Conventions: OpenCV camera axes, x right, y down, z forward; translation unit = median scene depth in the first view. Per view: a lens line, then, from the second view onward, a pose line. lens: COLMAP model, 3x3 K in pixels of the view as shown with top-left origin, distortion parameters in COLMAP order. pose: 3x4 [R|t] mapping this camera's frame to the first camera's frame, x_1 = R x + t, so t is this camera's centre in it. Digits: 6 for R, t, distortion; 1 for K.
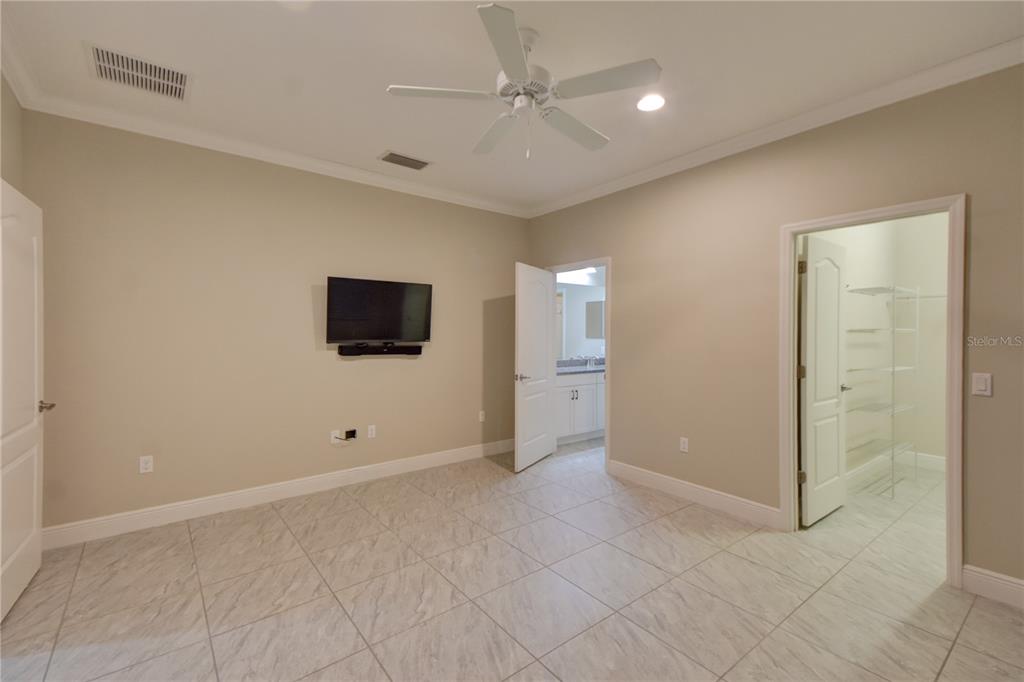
lens RADIAL K [[444.9, 0, 513.8], [0, 444.9, 334.8], [0, 0, 1]] dist [0.067024, -0.000631]
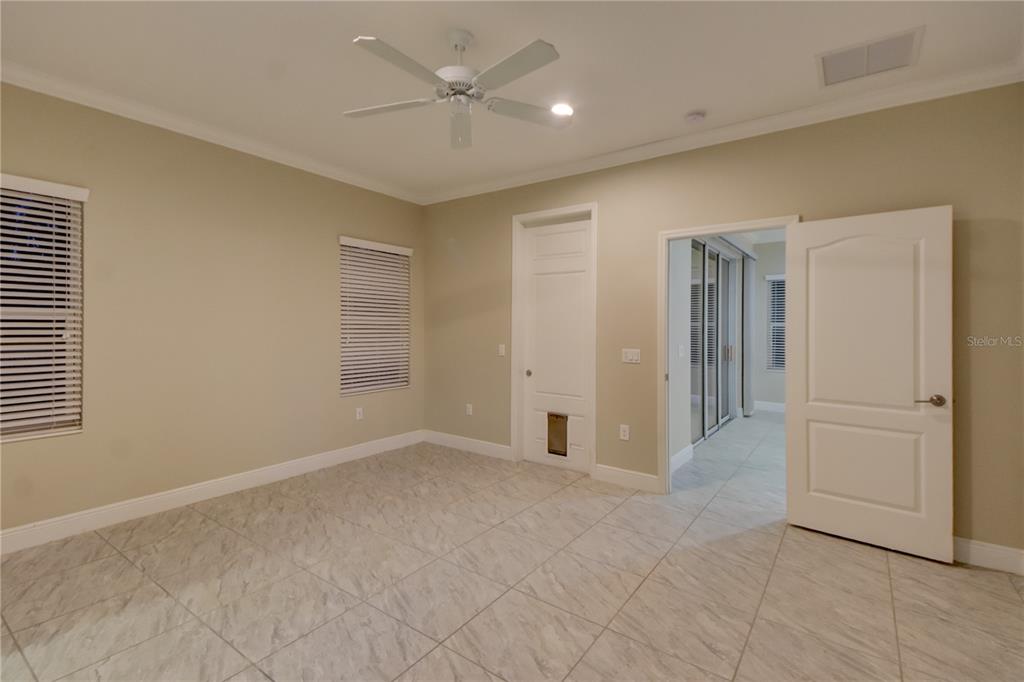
lens RADIAL K [[470.6, 0, 512.5], [0, 470.6, 320.5], [0, 0, 1]] dist [0.045290, -0.000508]
pose [[-0.958728, -0.015246, -0.283915, 0.166005], [-0.012383, 0.999853, -0.011878, 0.002205], [0.284055, -0.007872, -0.958776, 1.576712]]
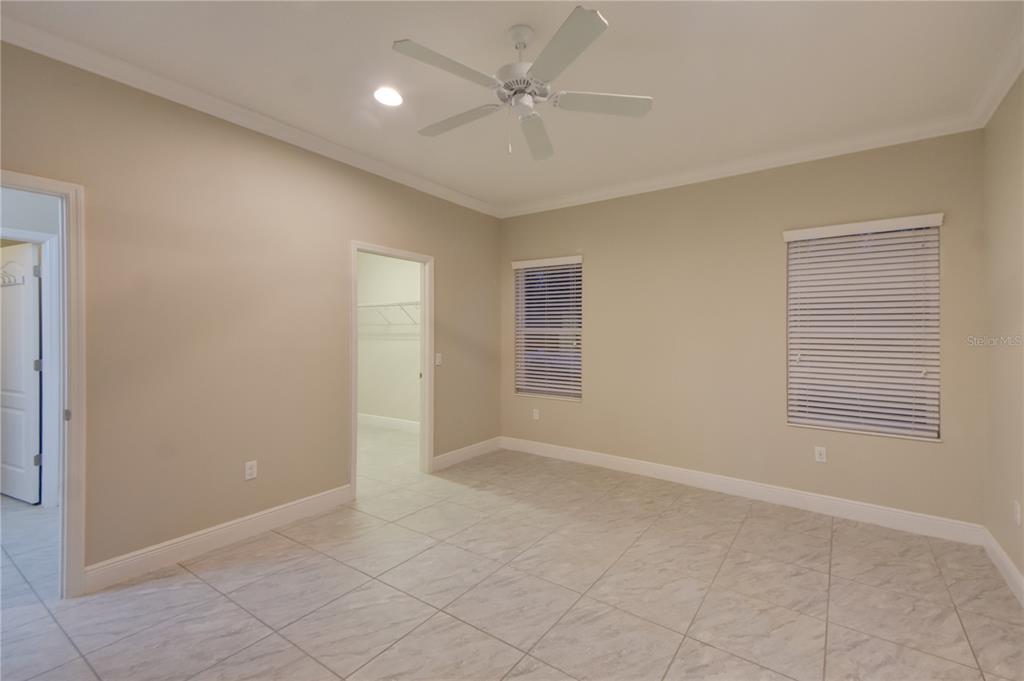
lens RADIAL K [[449.3, 0, 532.6], [0, 449.3, 338.7], [0, 0, 1]] dist [0.069567, -0.000290]
pose [[-0.301502, -0.016469, 0.953323, -0.705824], [-0.007371, 0.999861, 0.014942, -0.008324], [-0.953437, -0.002522, -0.301581, 0.975217]]
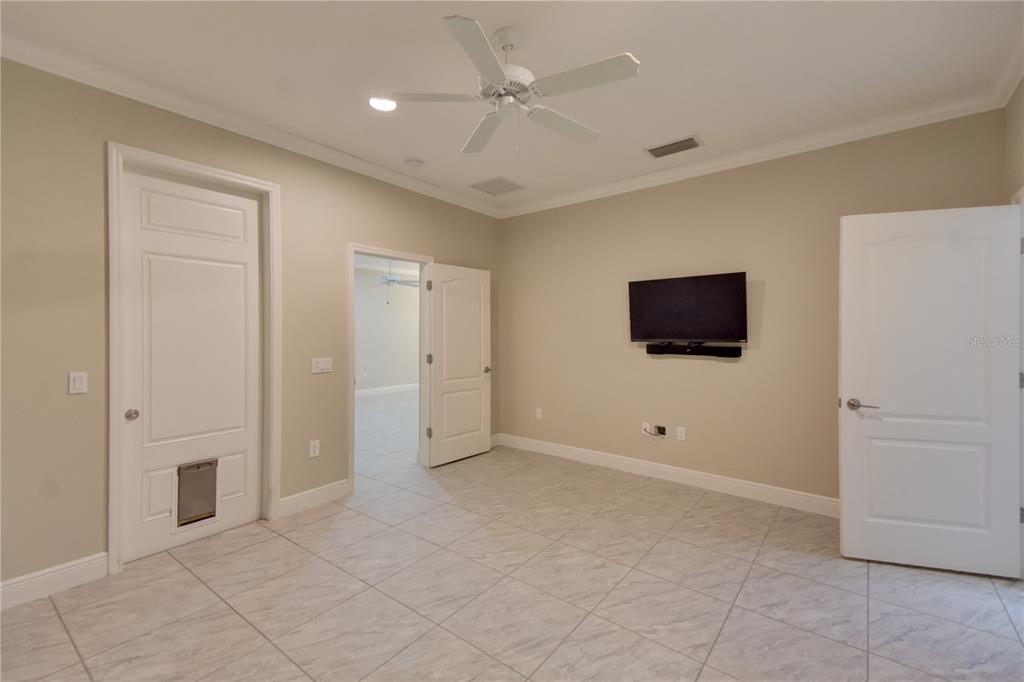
lens RADIAL K [[437.3, 0, 511.9], [0, 437.3, 335.2], [0, 0, 1]] dist [0.073425, -0.000138]
pose [[0.240051, 0.003293, -0.970755, 0.748290], [0.002224, 0.999990, 0.003942, -0.003070], [0.970758, -0.003106, 0.240041, 0.587924]]
